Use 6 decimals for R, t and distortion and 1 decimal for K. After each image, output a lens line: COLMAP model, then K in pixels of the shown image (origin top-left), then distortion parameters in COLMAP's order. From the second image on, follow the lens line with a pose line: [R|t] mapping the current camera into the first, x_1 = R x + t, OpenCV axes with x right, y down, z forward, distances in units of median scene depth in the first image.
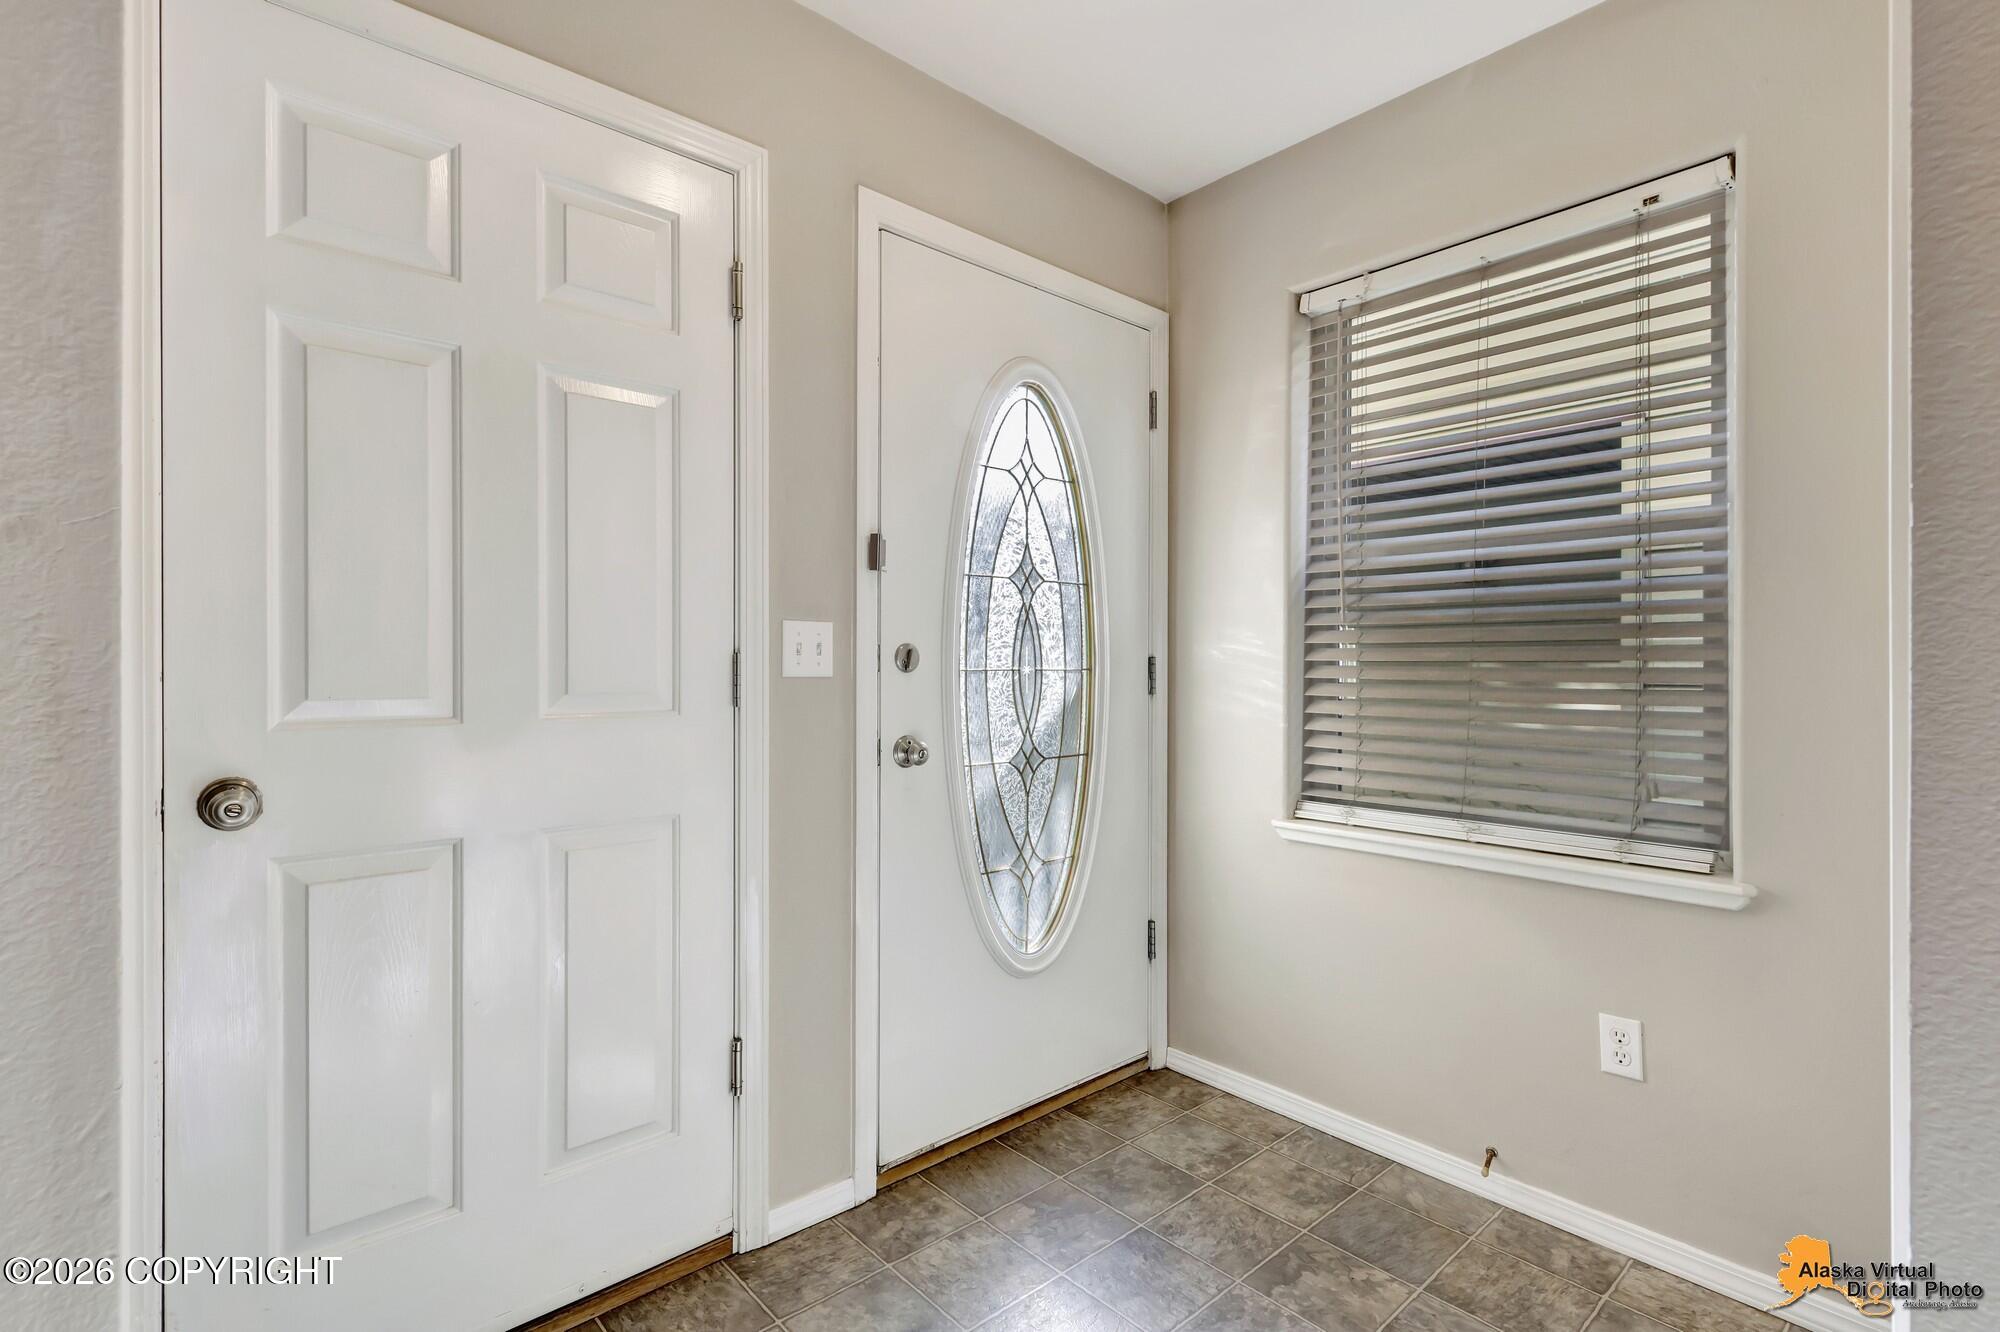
lens RADIAL K [[927.3, 0, 996.2], [0, 927.3, 663.0], [0, 0, 1]] dist [0.000866, 0.000006]
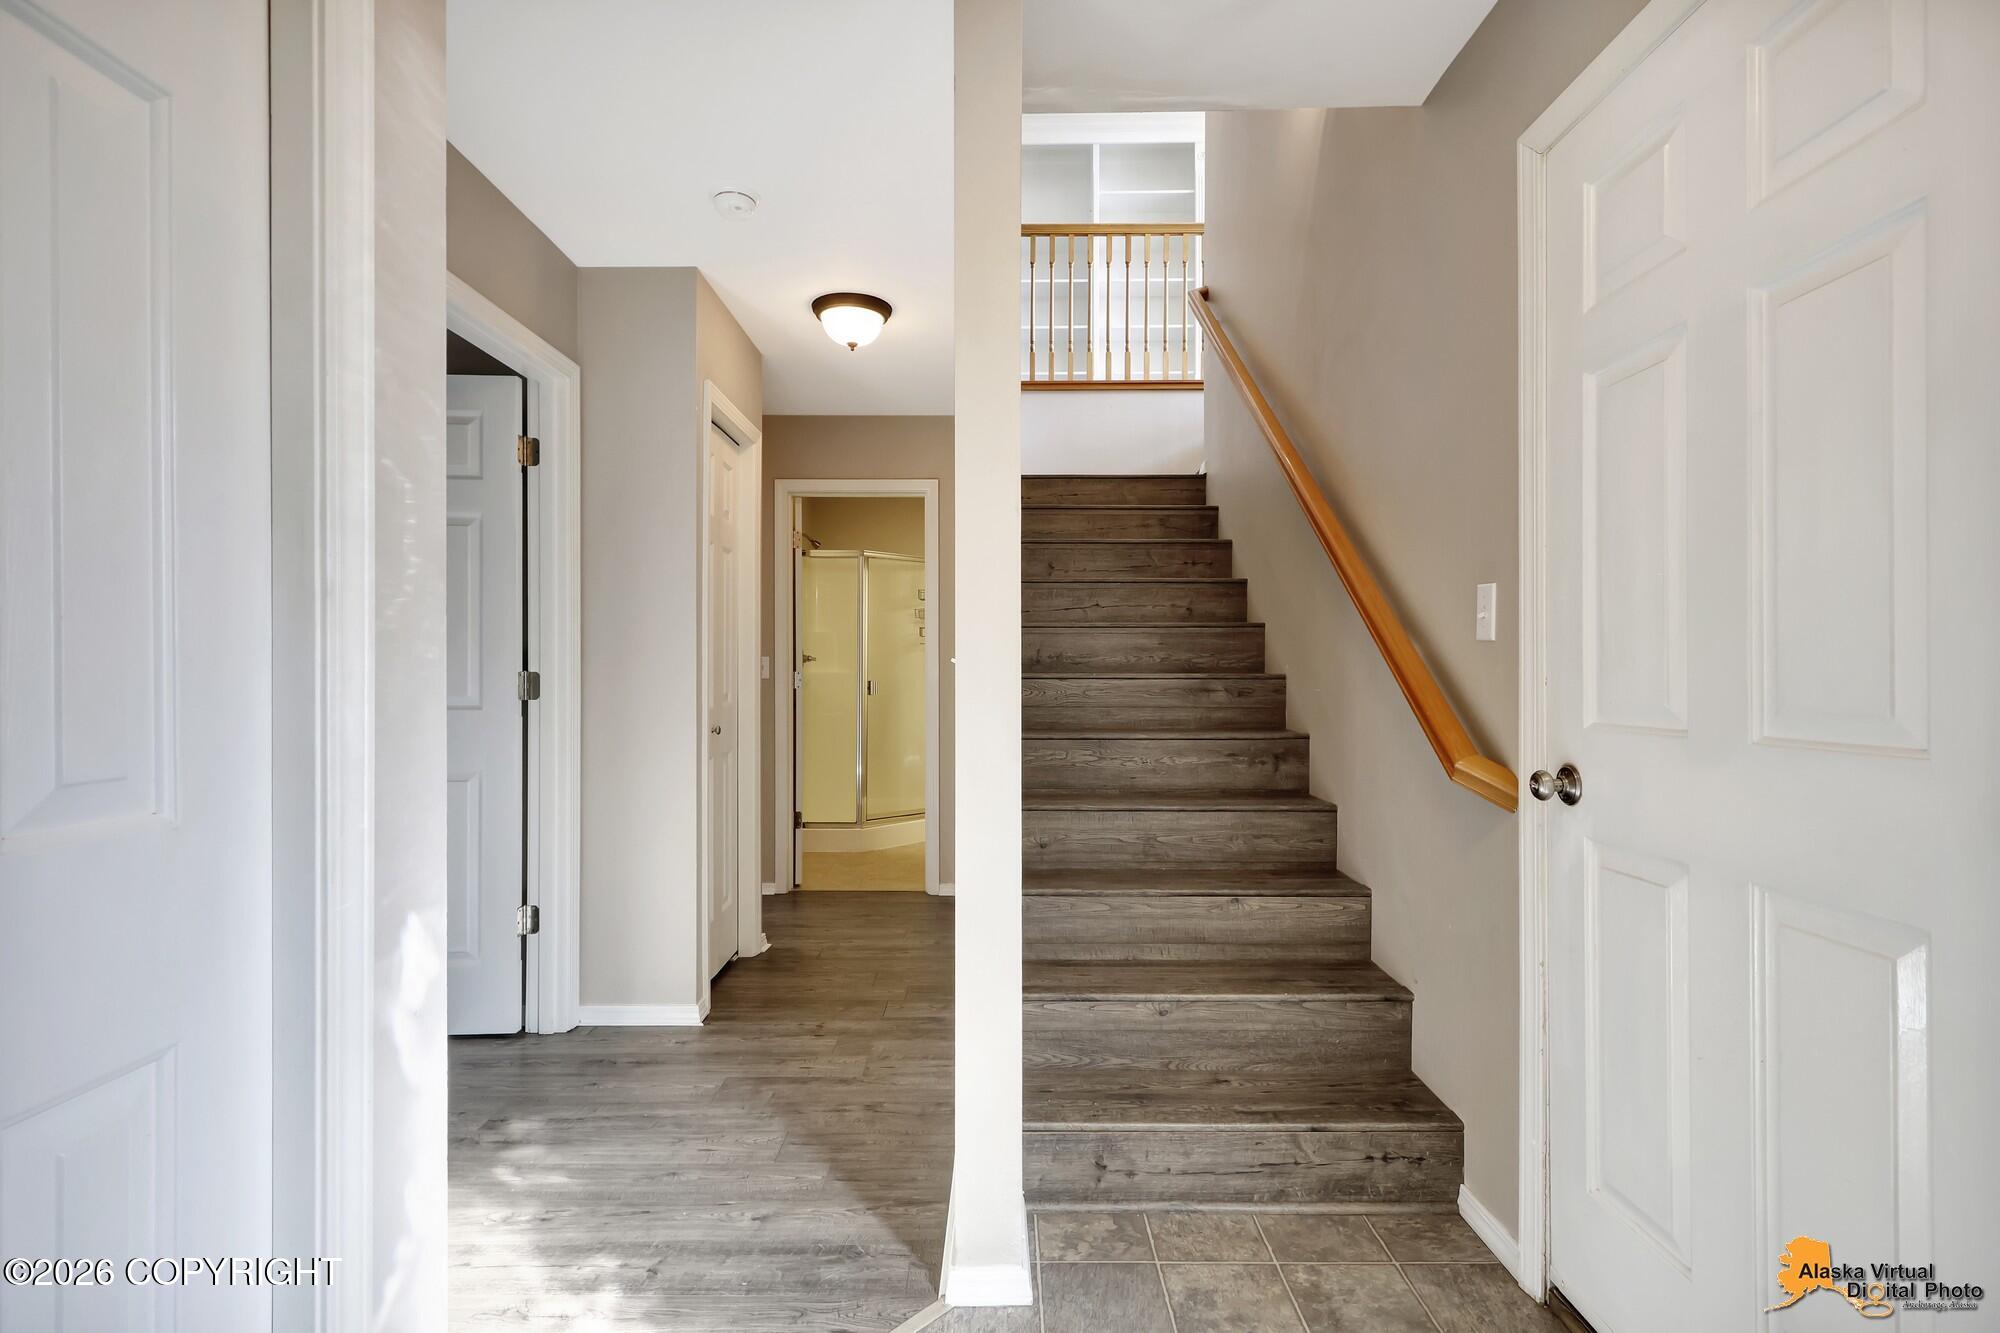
lens RADIAL K [[927.3, 0, 996.2], [0, 927.3, 674.5], [0, 0, 1]] dist [0.000866, 0.000006]
pose [[-0.660627, -0.005765, -0.750692, 1.090287], [-0.003309, 0.999983, -0.004767, 0.006387], [0.750707, -0.000665, -0.660635, 1.408393]]
